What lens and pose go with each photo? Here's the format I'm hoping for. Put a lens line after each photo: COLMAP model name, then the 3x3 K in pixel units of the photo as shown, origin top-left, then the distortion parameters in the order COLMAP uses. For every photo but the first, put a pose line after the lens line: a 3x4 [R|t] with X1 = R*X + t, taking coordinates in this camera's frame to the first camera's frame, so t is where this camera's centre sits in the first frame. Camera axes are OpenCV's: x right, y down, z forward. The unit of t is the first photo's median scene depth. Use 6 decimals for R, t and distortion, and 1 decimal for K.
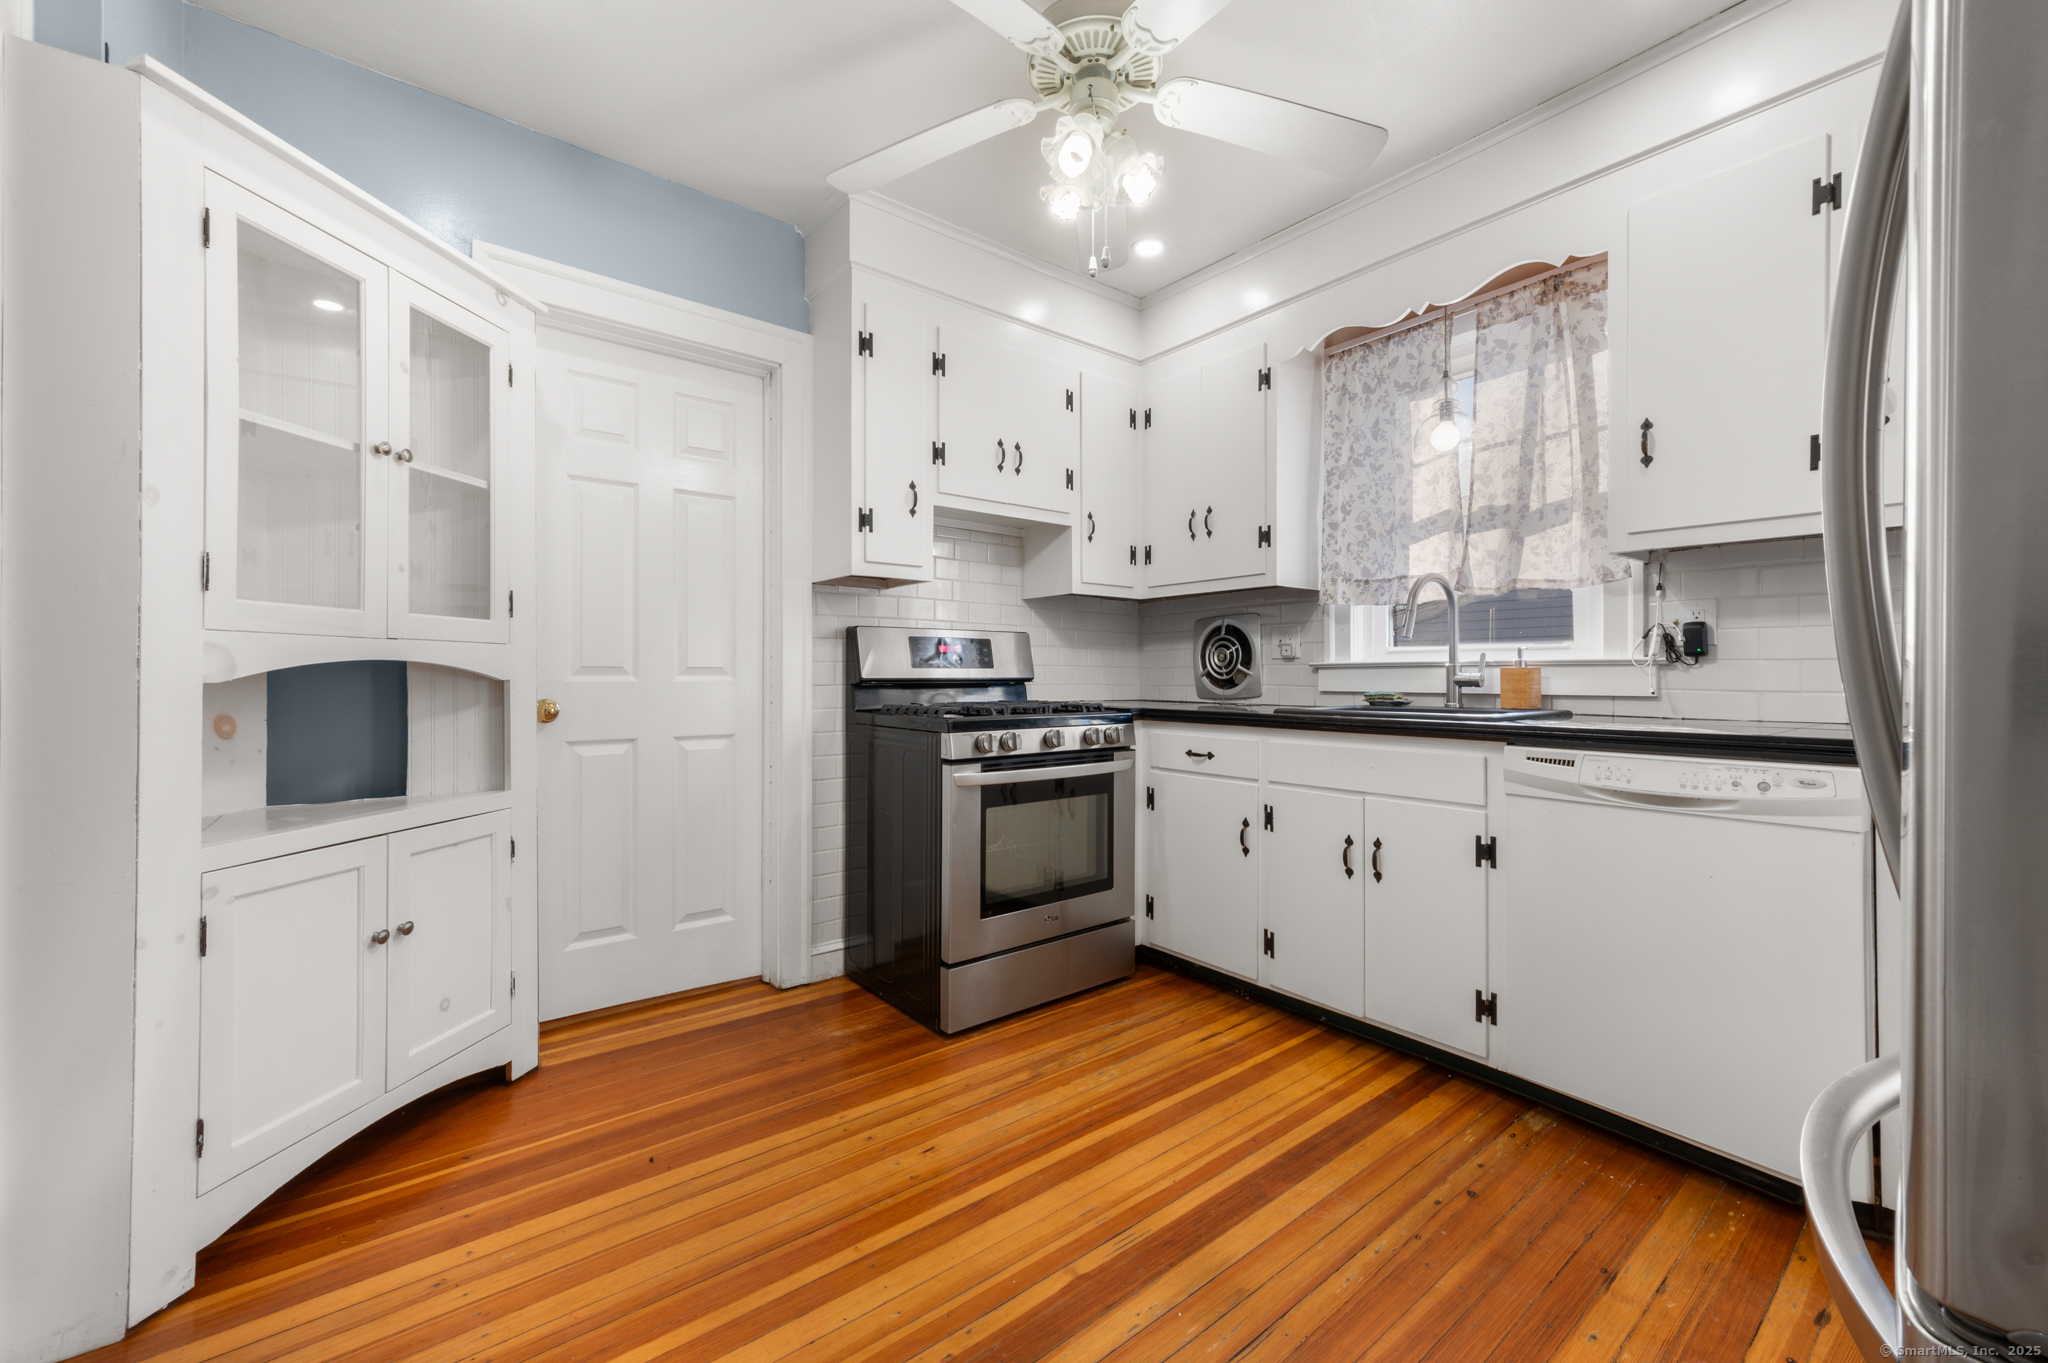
lens RADIAL K [[824.8, 0, 1036.9], [0, 824.8, 673.2], [0, 0, 1]] dist [0.001614, -0.000079]
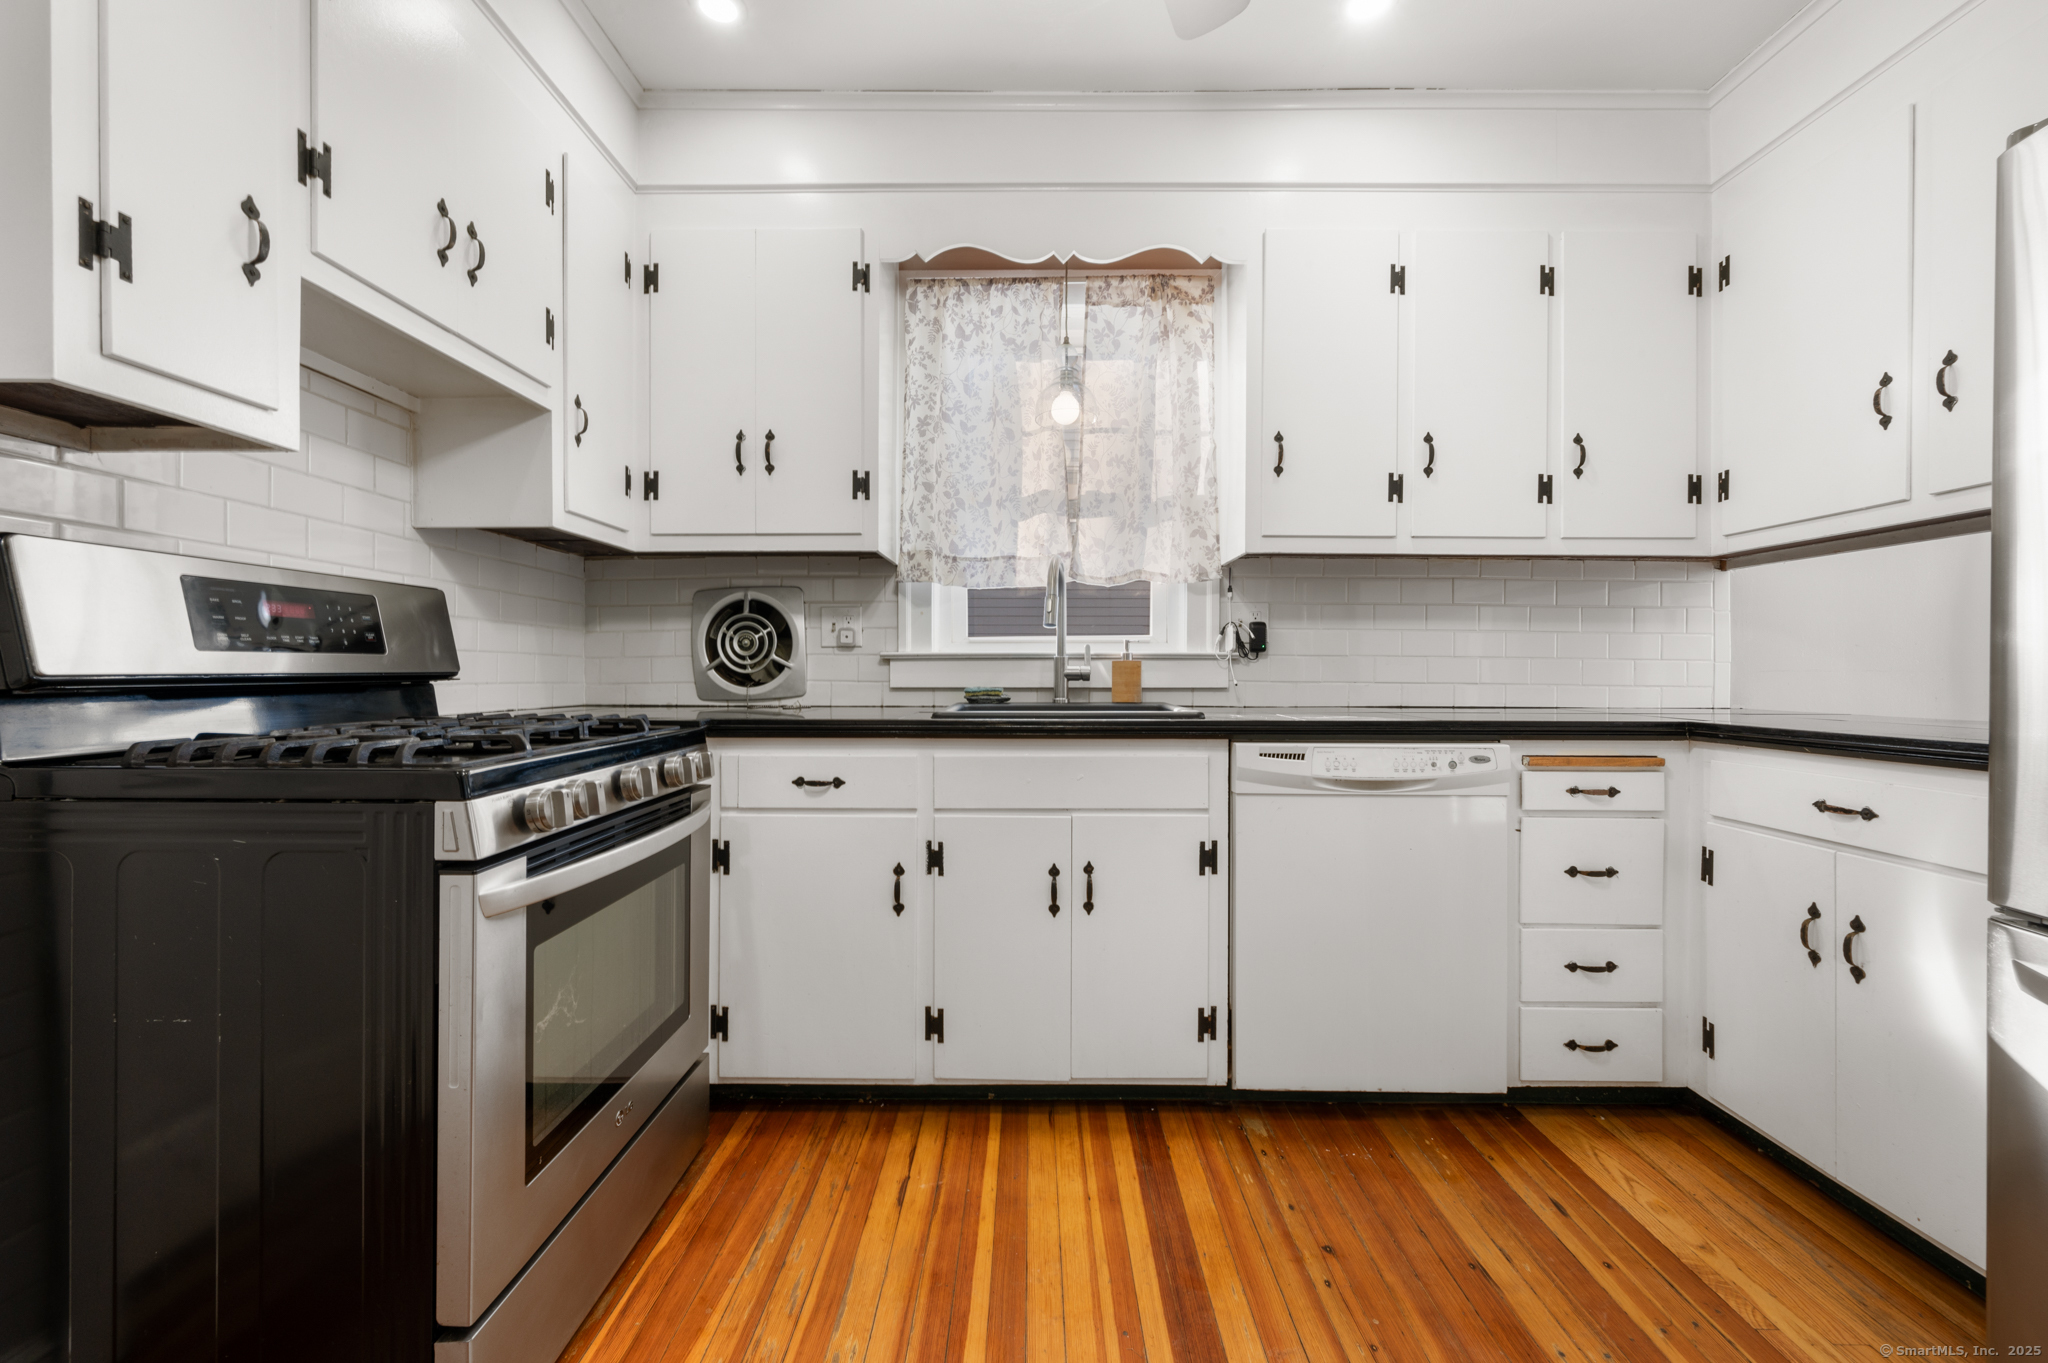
lens RADIAL K [[824.8, 0, 1036.4], [0, 824.8, 668.2], [0, 0, 1]] dist [0.001614, -0.000079]
pose [[0.627683, 0.000896, 0.778468, -0.250988], [-0.003583, 0.999992, 0.001738, 0.000897], [-0.778461, -0.003880, 0.627682, 0.468788]]
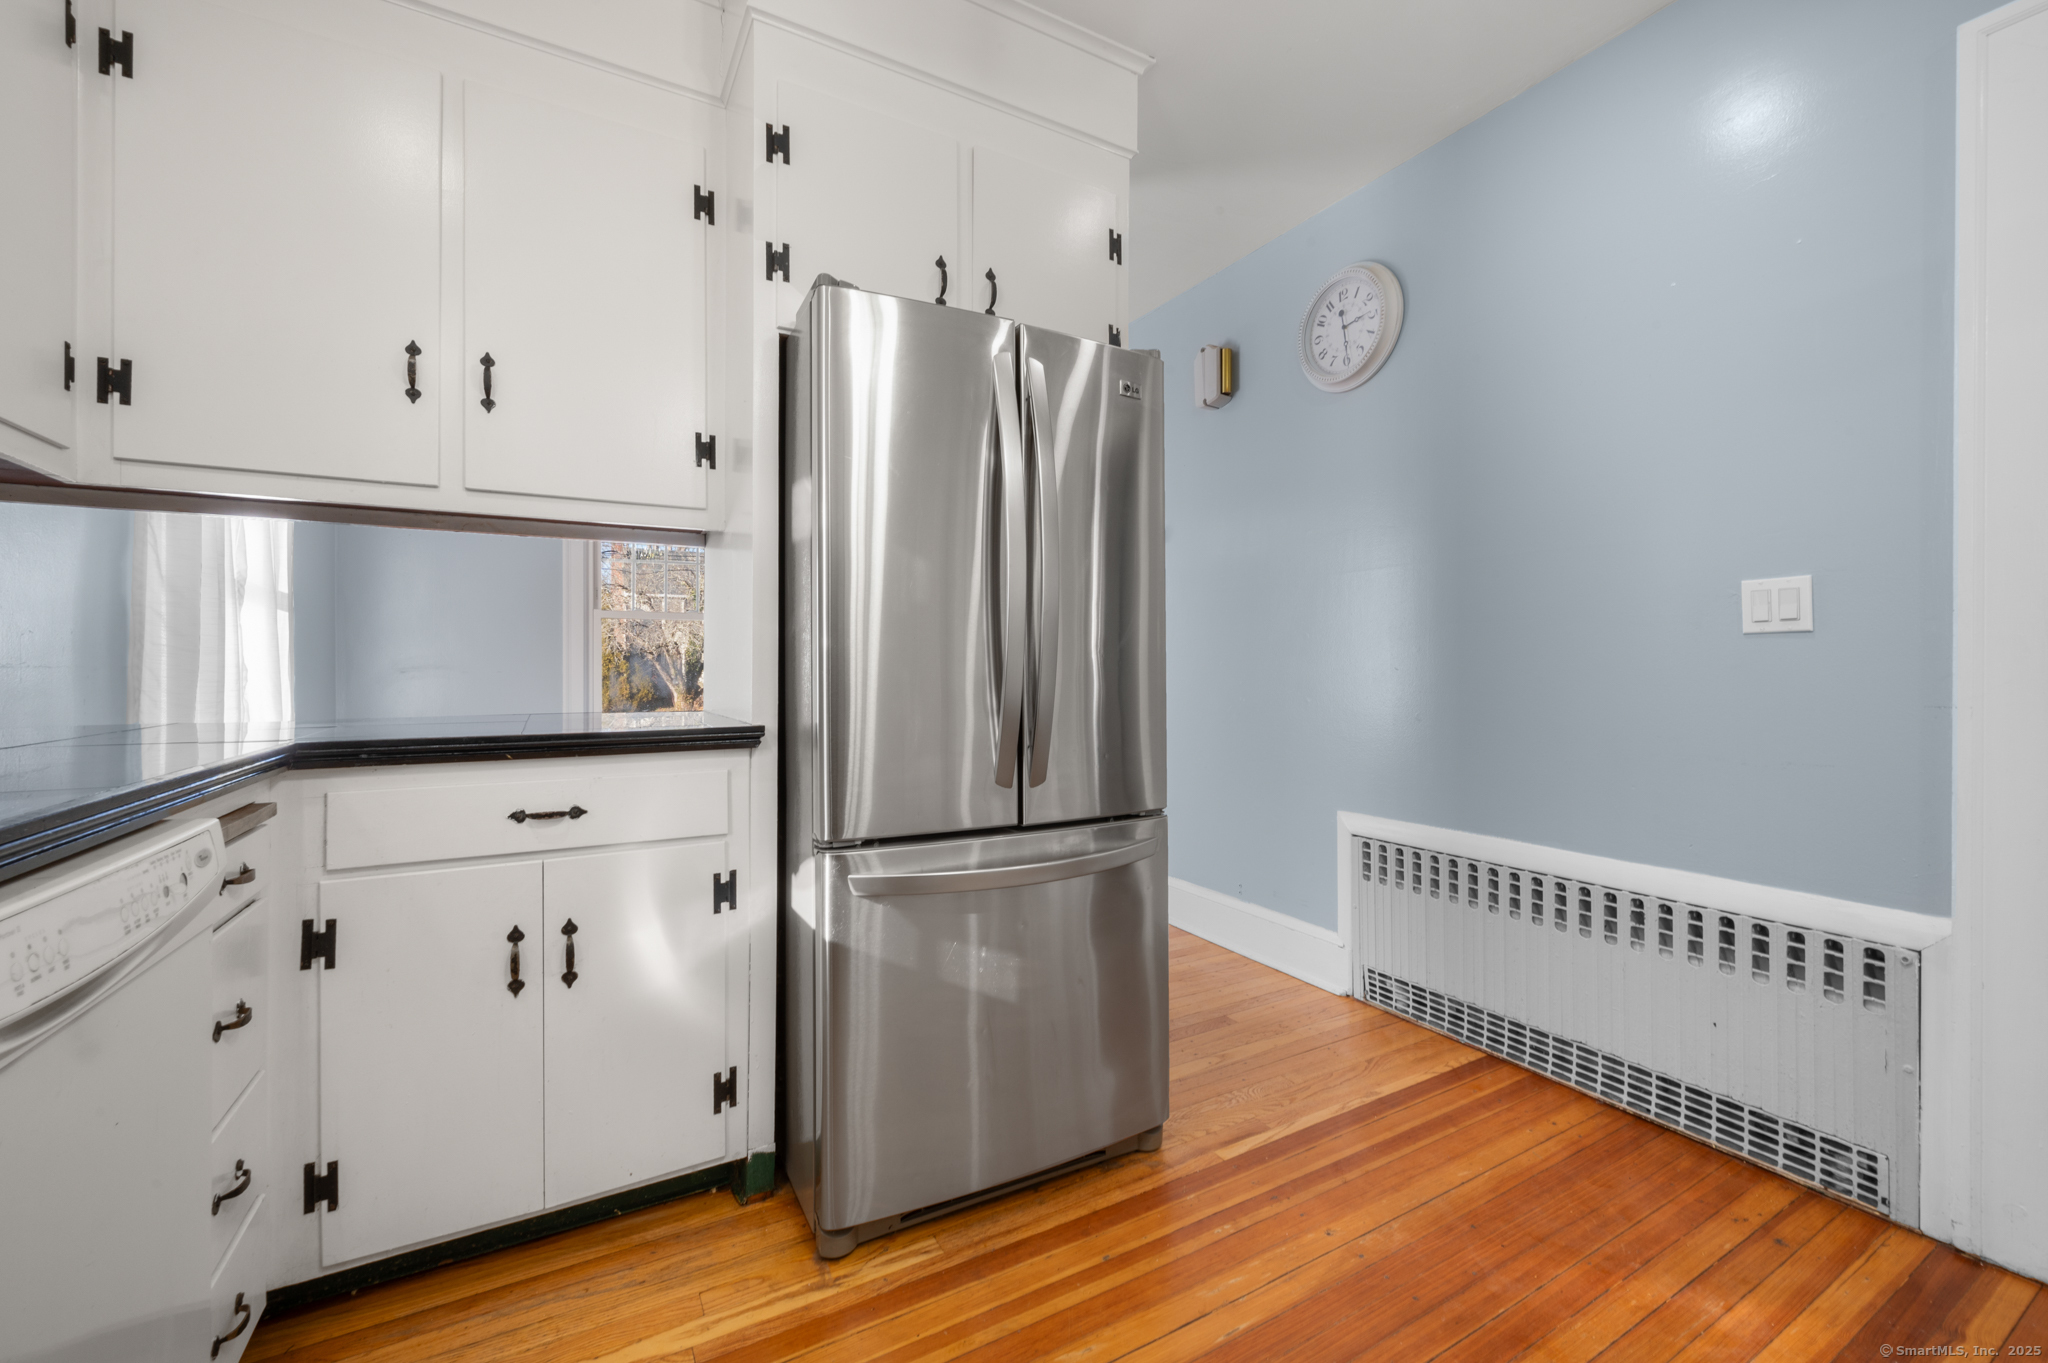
lens RADIAL K [[824.8, 0, 1027.7], [0, 824.8, 671.1], [0, 0, 1]] dist [0.001614, -0.000079]
pose [[-0.986818, -0.004275, 0.161778, 0.183742], [-0.004873, 0.999983, -0.003300, 0.004660], [-0.161761, -0.004044, -0.986822, 0.913296]]
